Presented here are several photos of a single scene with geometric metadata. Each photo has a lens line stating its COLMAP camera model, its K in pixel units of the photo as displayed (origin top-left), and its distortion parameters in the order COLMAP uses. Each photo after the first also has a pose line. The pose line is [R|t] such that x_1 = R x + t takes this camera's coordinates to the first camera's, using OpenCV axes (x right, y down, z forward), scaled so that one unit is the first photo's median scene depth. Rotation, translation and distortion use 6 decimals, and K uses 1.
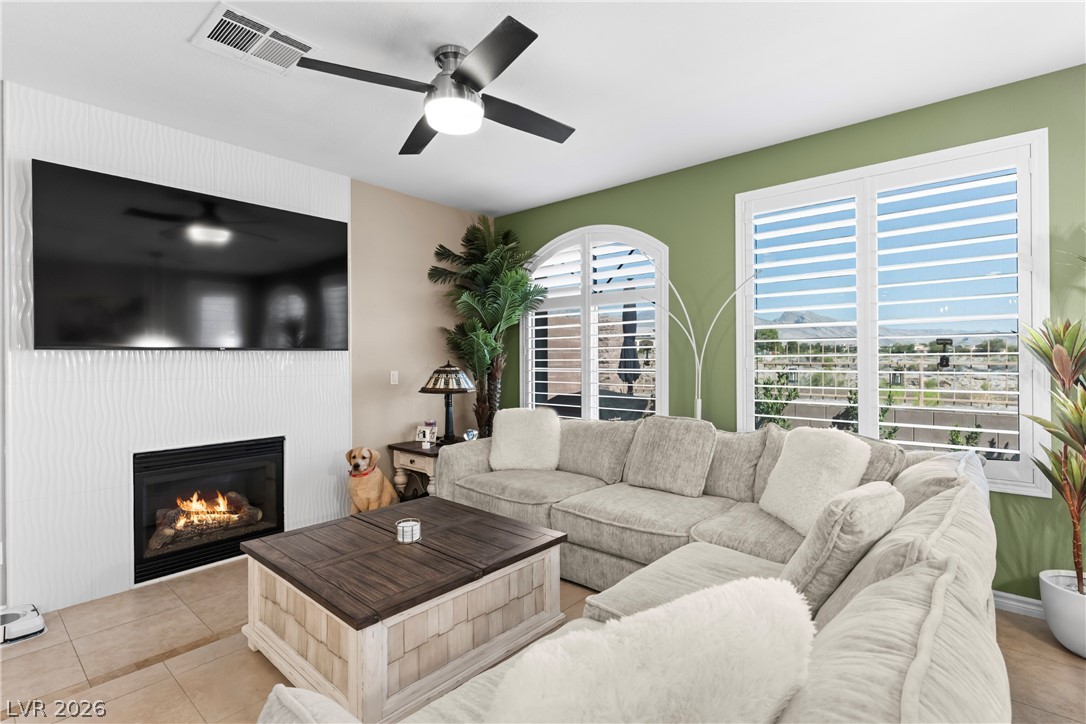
lens RADIAL K [[513.4, 0, 543.0], [0, 513.4, 356.9], [0, 0, 1]] dist [0.003380, -0.000205]
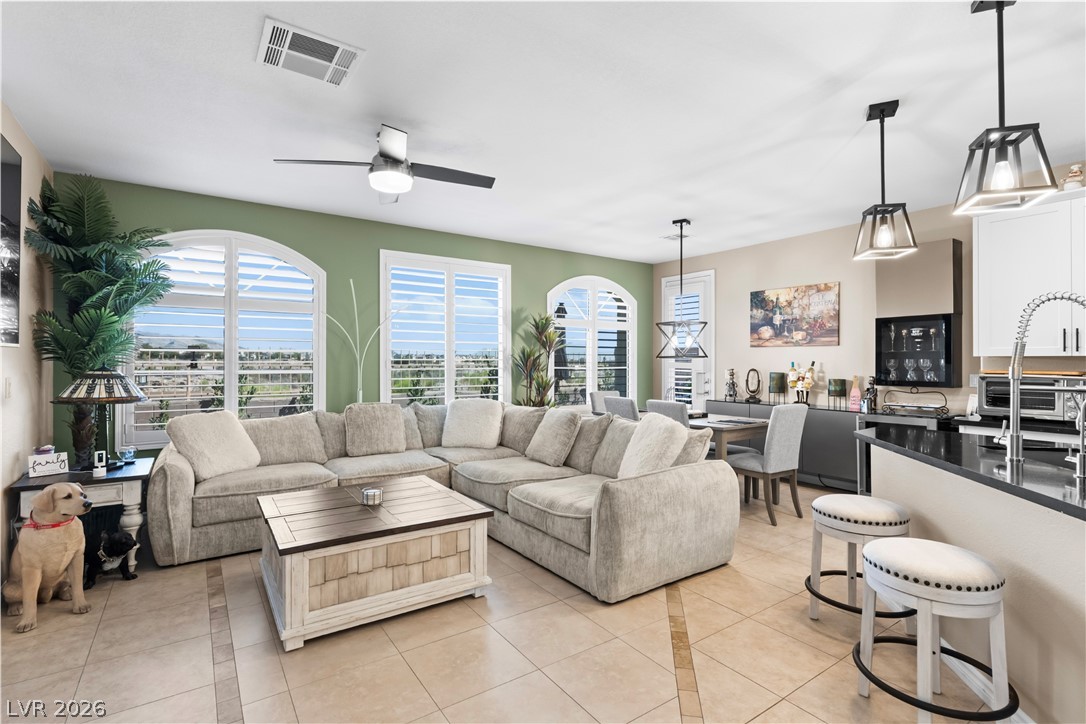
lens RADIAL K [[513.4, 0, 544.5], [0, 513.4, 359.0], [0, 0, 1]] dist [0.003380, -0.000205]
pose [[0.249517, 0.007692, 0.968340, -0.909239], [-0.006926, 0.999957, -0.006159, 0.002410], [-0.968346, -0.005170, 0.249559, 0.178733]]
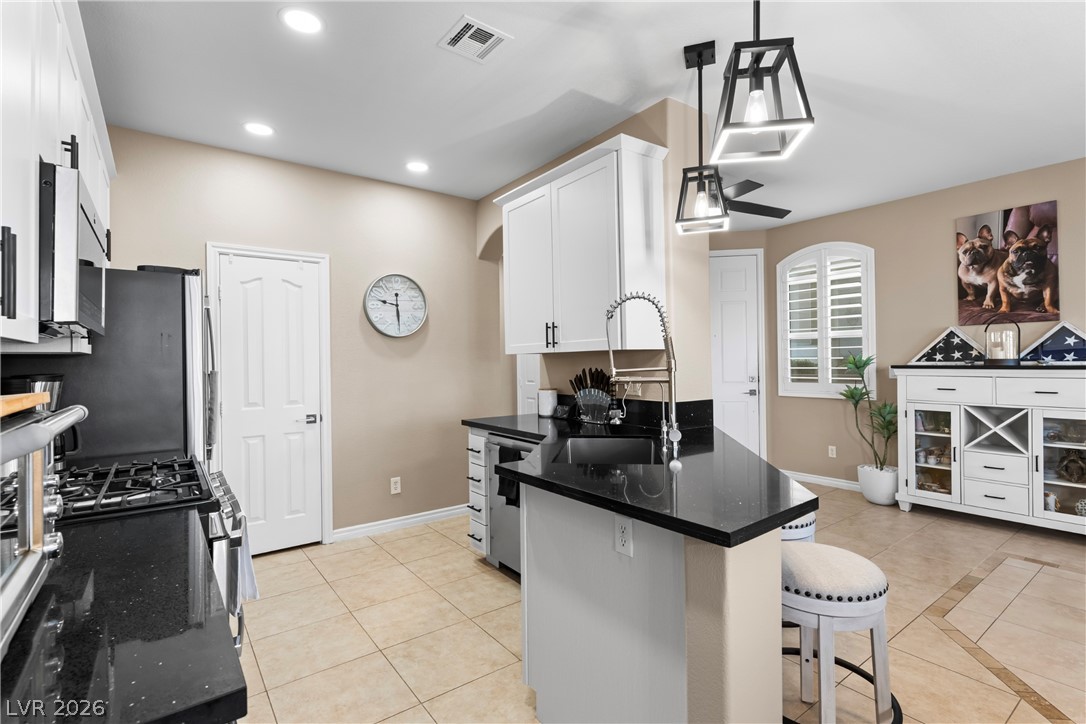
lens RADIAL K [[513.4, 0, 542.9], [0, 513.4, 359.3], [0, 0, 1]] dist [0.003380, -0.000205]
pose [[-0.212419, 0.005452, -0.977164, 0.421263], [0.018436, 0.999829, 0.001570, -0.001486], [0.977005, -0.017682, -0.212483, -0.211021]]
